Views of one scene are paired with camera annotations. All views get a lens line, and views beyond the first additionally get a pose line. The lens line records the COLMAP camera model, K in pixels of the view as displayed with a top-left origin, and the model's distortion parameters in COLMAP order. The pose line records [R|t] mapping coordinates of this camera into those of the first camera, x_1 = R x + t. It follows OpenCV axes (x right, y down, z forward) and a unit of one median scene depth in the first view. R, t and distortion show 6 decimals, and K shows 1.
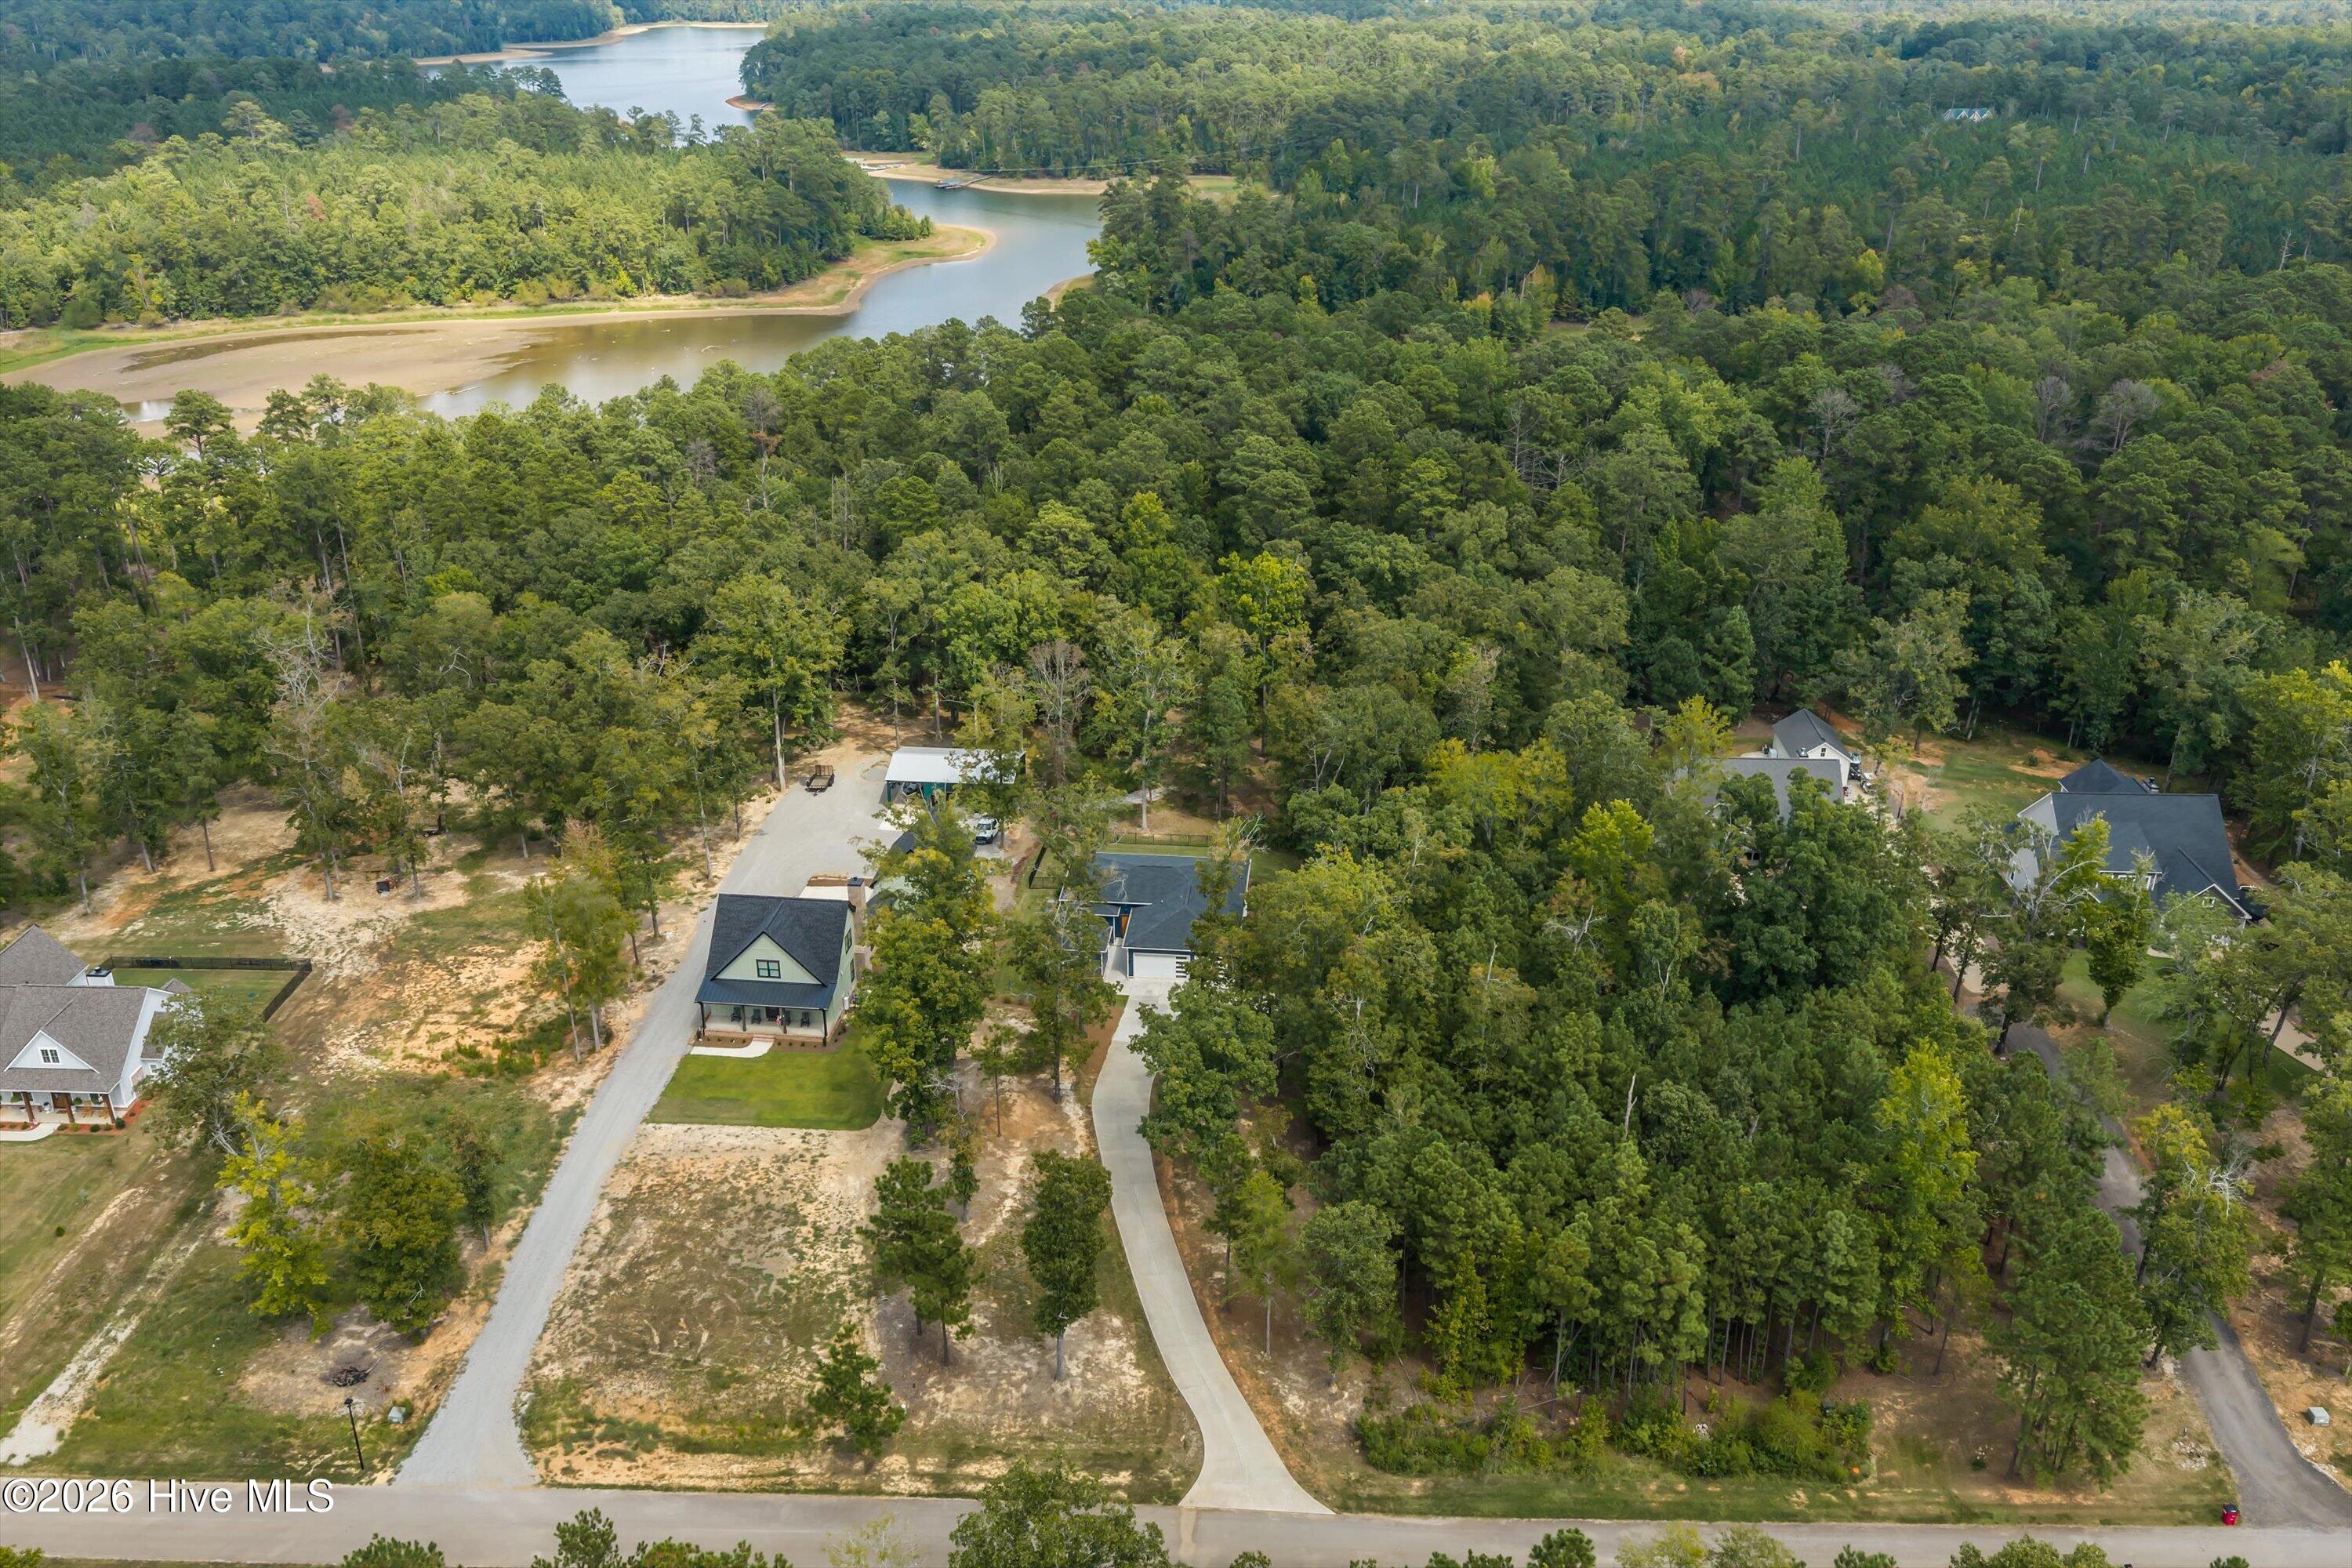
lens RADIAL K [[1950.4, 0, 1176.0], [0, 1950.4, 784.0], [0, 0, 1]] dist [0.000137, -0.008561]
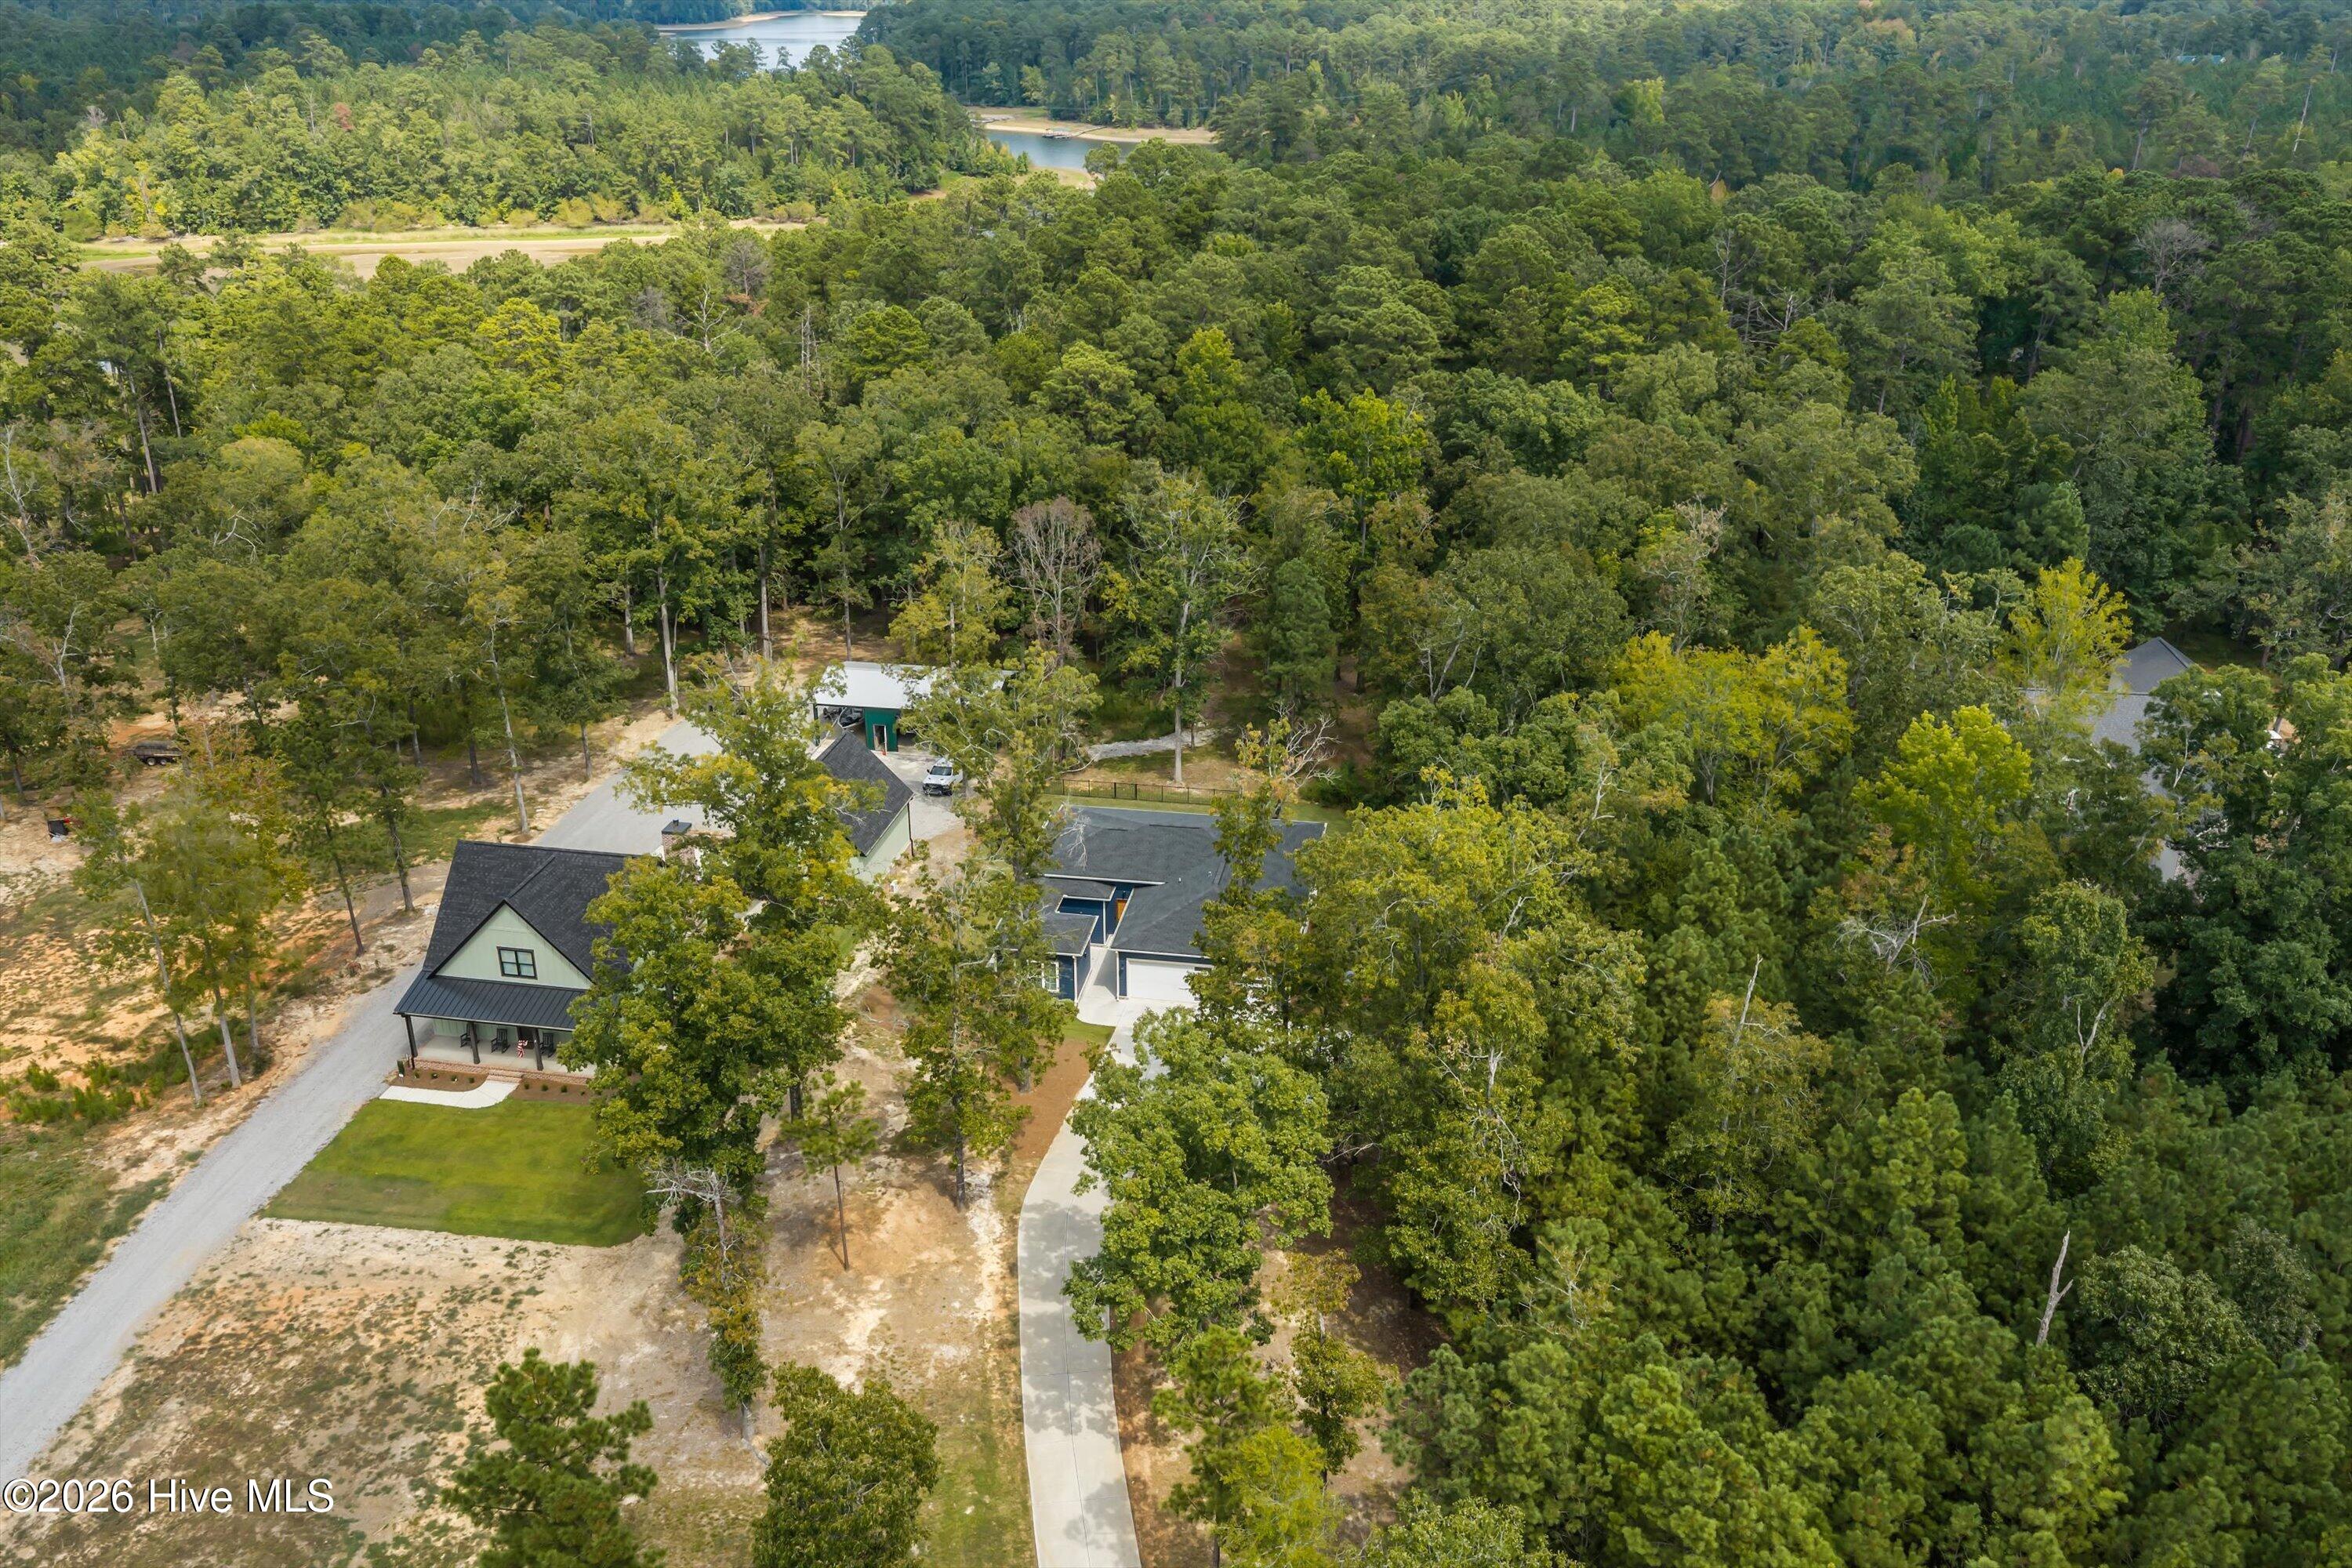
lens RADIAL K [[1950.4, 0, 1176.0], [0, 1950.4, 784.0], [0, 0, 1]] dist [0.000137, -0.008561]
pose [[0.997524, 0.027746, -0.064627, 0.033363], [-0.028501, 0.999535, -0.010800, 0.038101], [0.064297, 0.012615, 0.997851, 0.388518]]
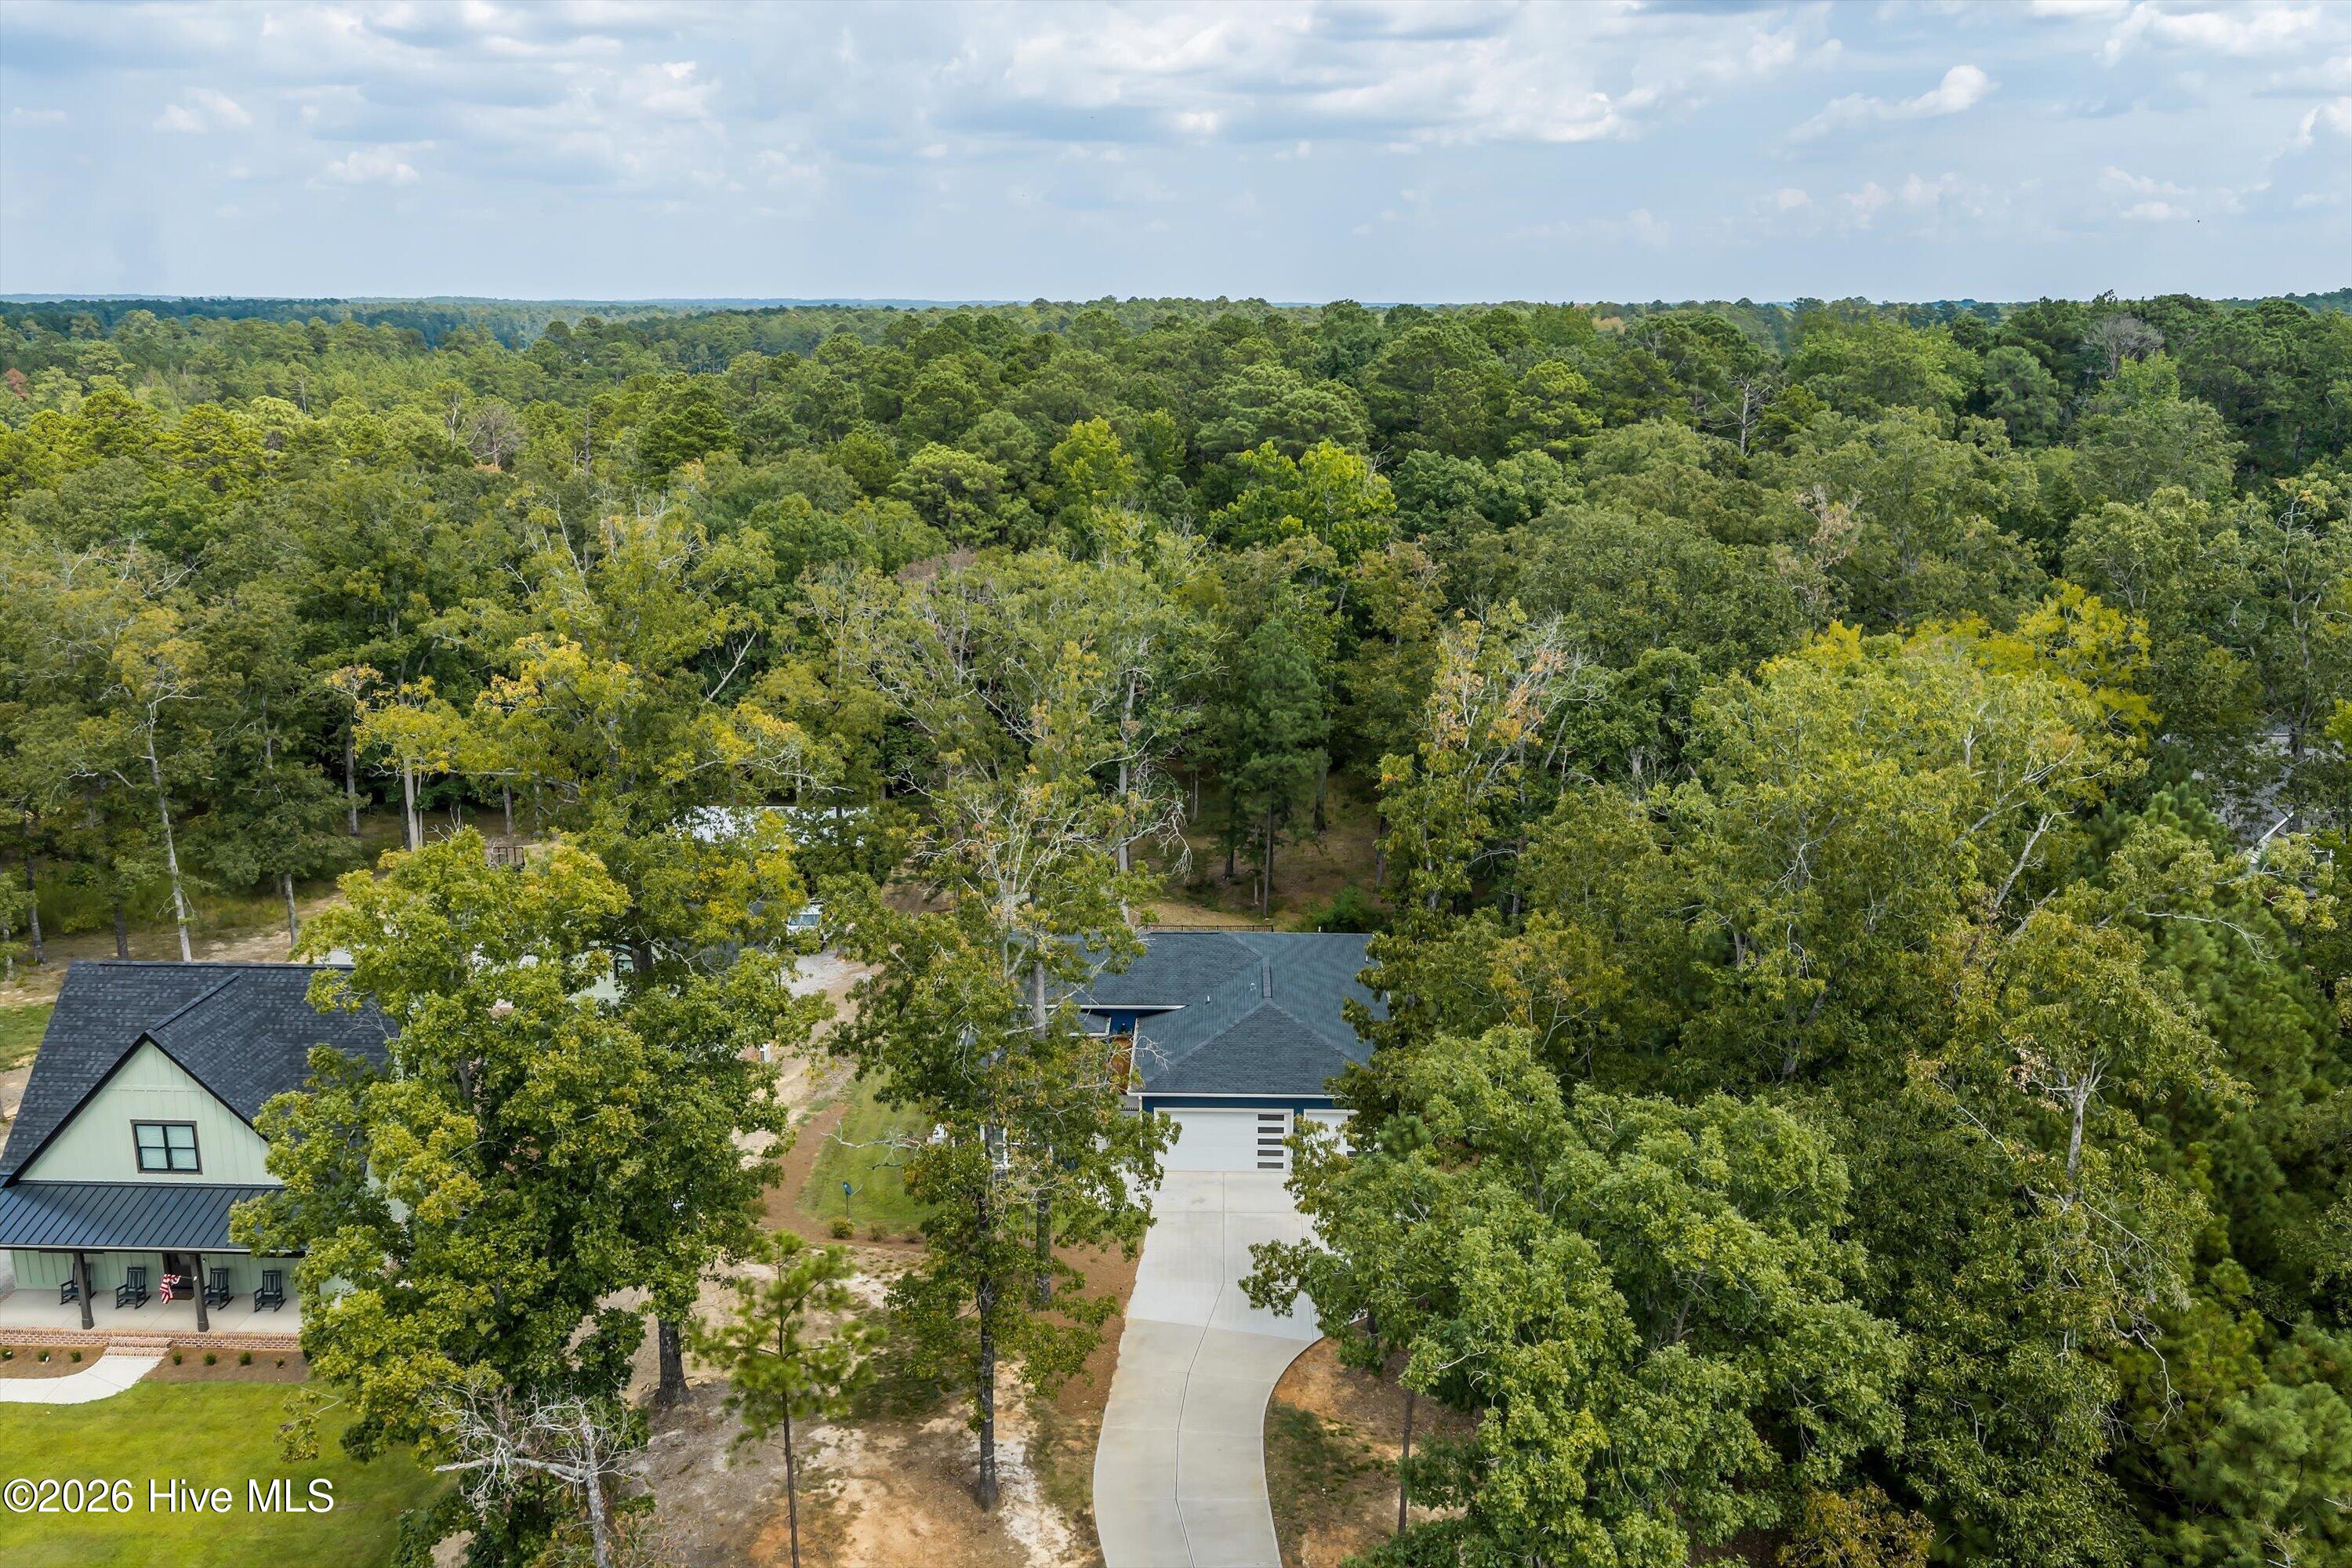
lens RADIAL K [[1950.4, 0, 1176.0], [0, 1950.4, 784.0], [0, 0, 1]] dist [0.000137, -0.008561]
pose [[0.997461, -0.017234, 0.069092, -0.045580], [0.029411, 0.983352, -0.179316, 0.095314], [-0.064852, 0.180893, 0.981362, 0.600955]]
